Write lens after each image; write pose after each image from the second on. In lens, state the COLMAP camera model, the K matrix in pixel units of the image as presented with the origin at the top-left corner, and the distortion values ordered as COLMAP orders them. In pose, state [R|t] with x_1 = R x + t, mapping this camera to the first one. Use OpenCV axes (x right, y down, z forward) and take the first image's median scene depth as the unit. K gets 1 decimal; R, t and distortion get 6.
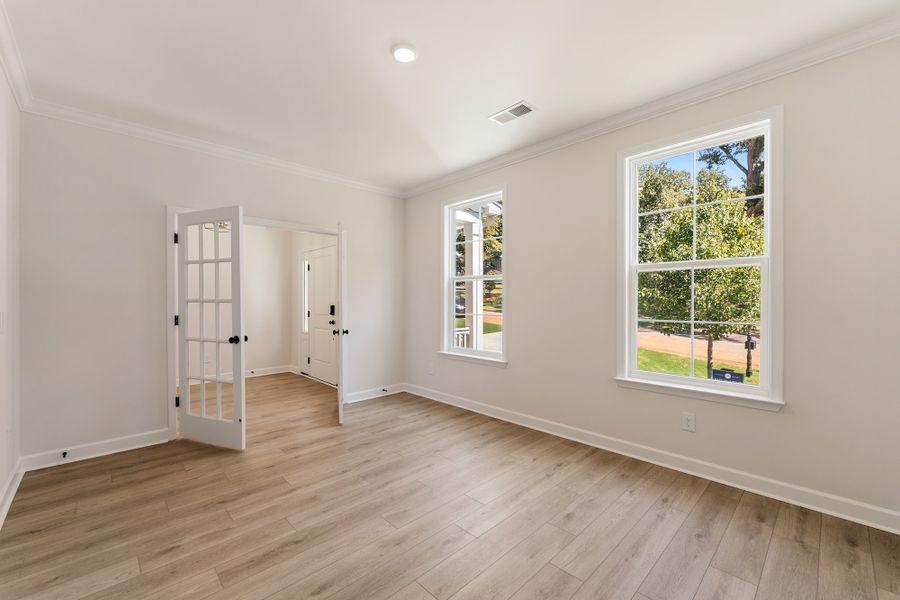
lens RADIAL K [[366.2, 0, 446.2], [0, 366.2, 301.0], [0, 0, 1]] dist [0.000063, 0.000032]
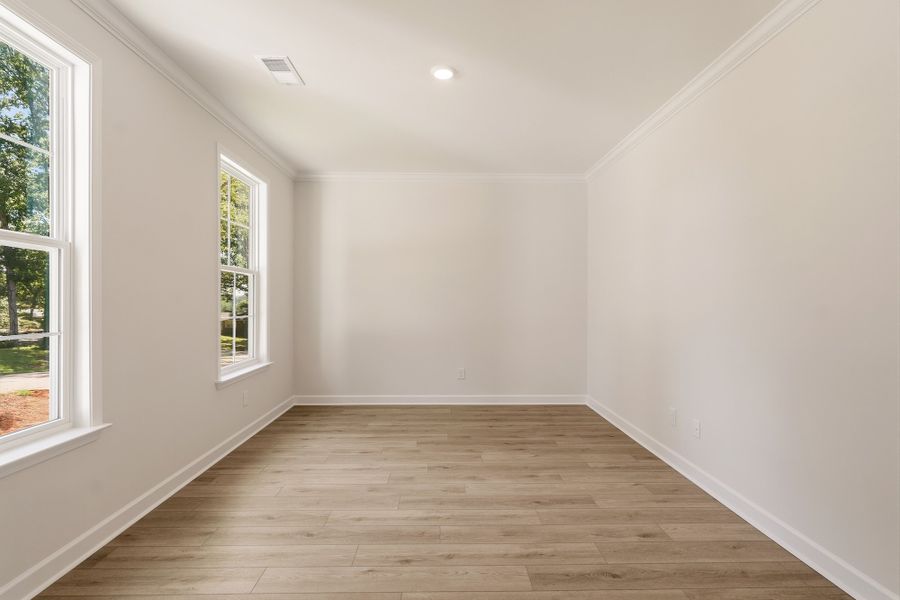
lens RADIAL K [[366.2, 0, 447.1], [0, 366.2, 302.5], [0, 0, 1]] dist [0.000063, 0.000032]
pose [[-0.707919, -0.004058, 0.706282, -0.882033], [0.001755, 0.999970, 0.007504, -0.008789], [-0.706291, 0.006552, -0.707891, 1.738854]]
